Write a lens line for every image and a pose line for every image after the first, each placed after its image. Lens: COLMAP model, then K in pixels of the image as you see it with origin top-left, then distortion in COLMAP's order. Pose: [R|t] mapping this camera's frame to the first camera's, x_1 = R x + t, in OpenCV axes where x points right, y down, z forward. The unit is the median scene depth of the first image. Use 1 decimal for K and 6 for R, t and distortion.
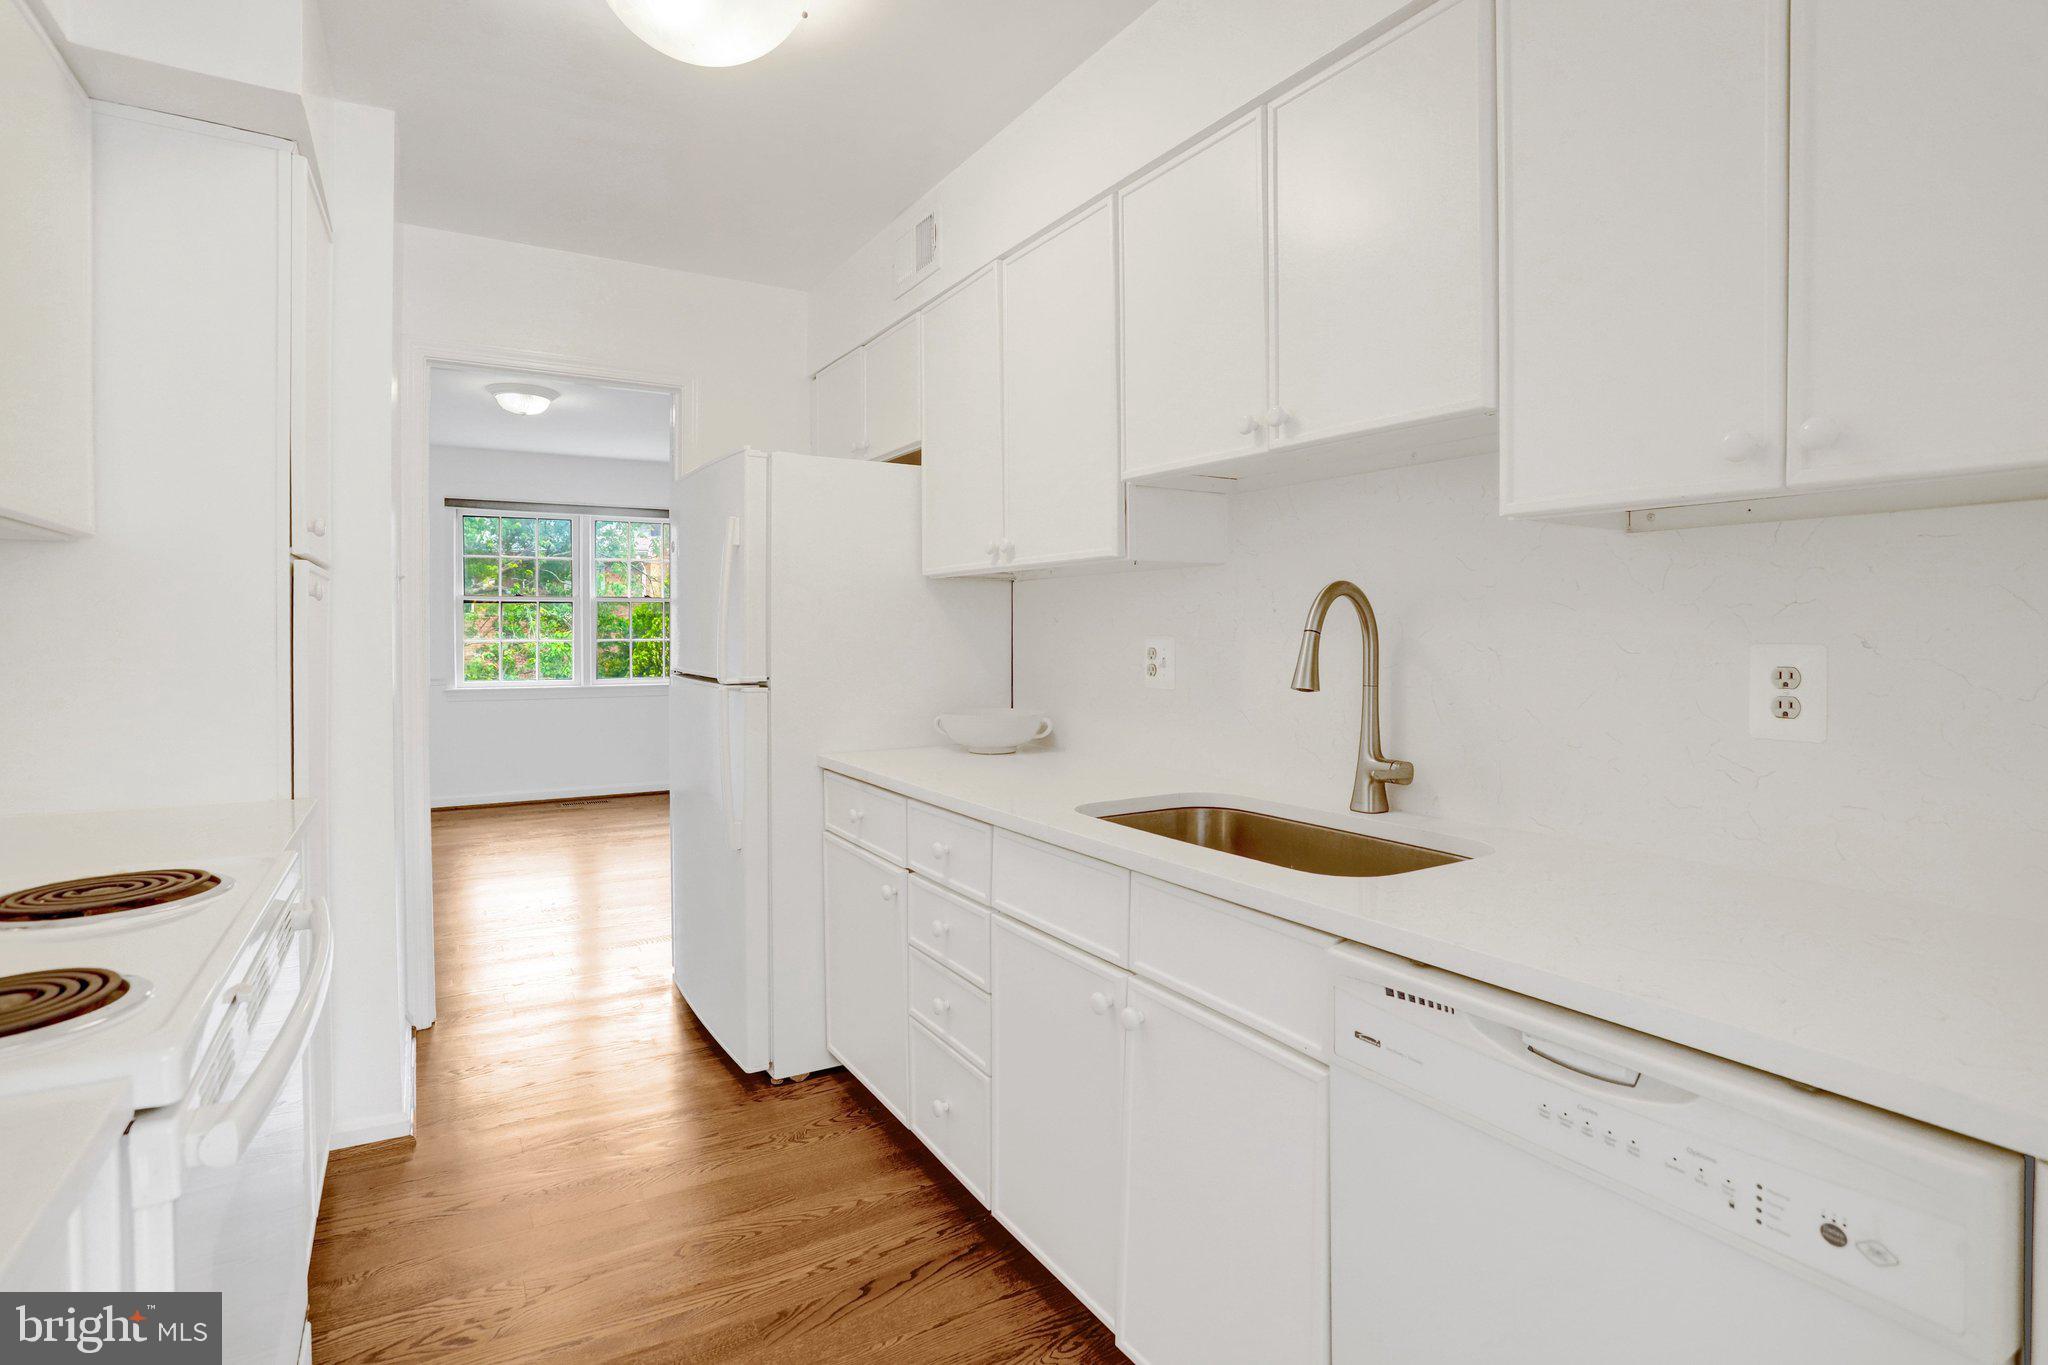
lens RADIAL K [[1000.3, 0, 1029.0], [0, 1000.3, 660.4], [0, 0, 1]] dist [-0.082948, 0.030927]
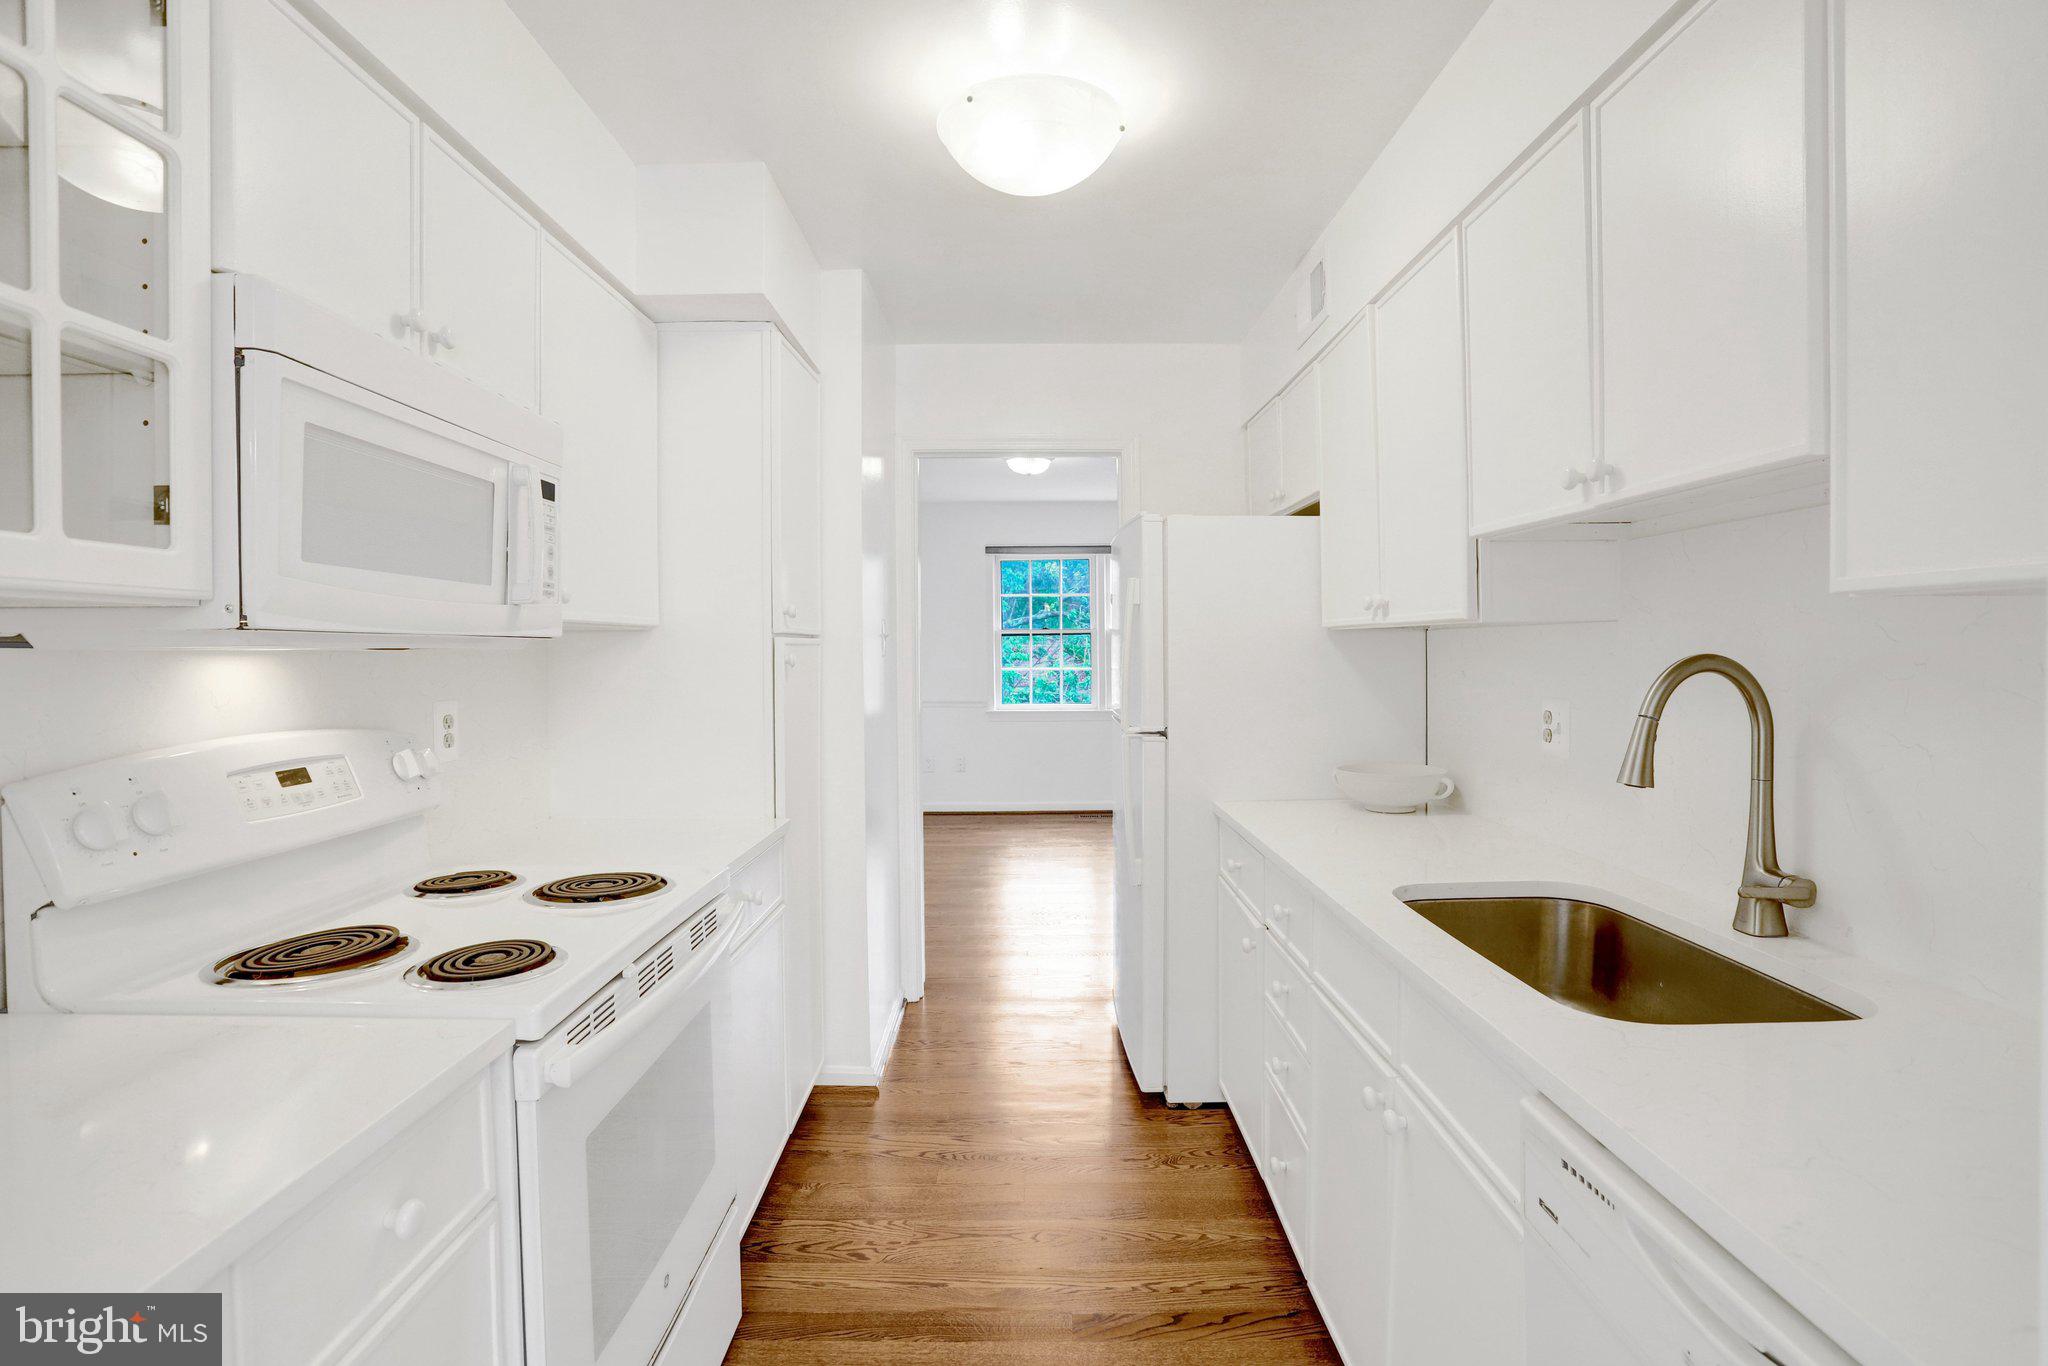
lens RADIAL K [[998.6, 0, 1024.0], [0, 998.6, 683.0], [0, 0, 1]] dist [-0.098162, 0.053160]
pose [[0.854713, 0.011255, -0.518979, 0.206876], [-0.008042, 0.999932, 0.008440, -0.048733], [0.519039, -0.003040, 0.854745, 0.012656]]
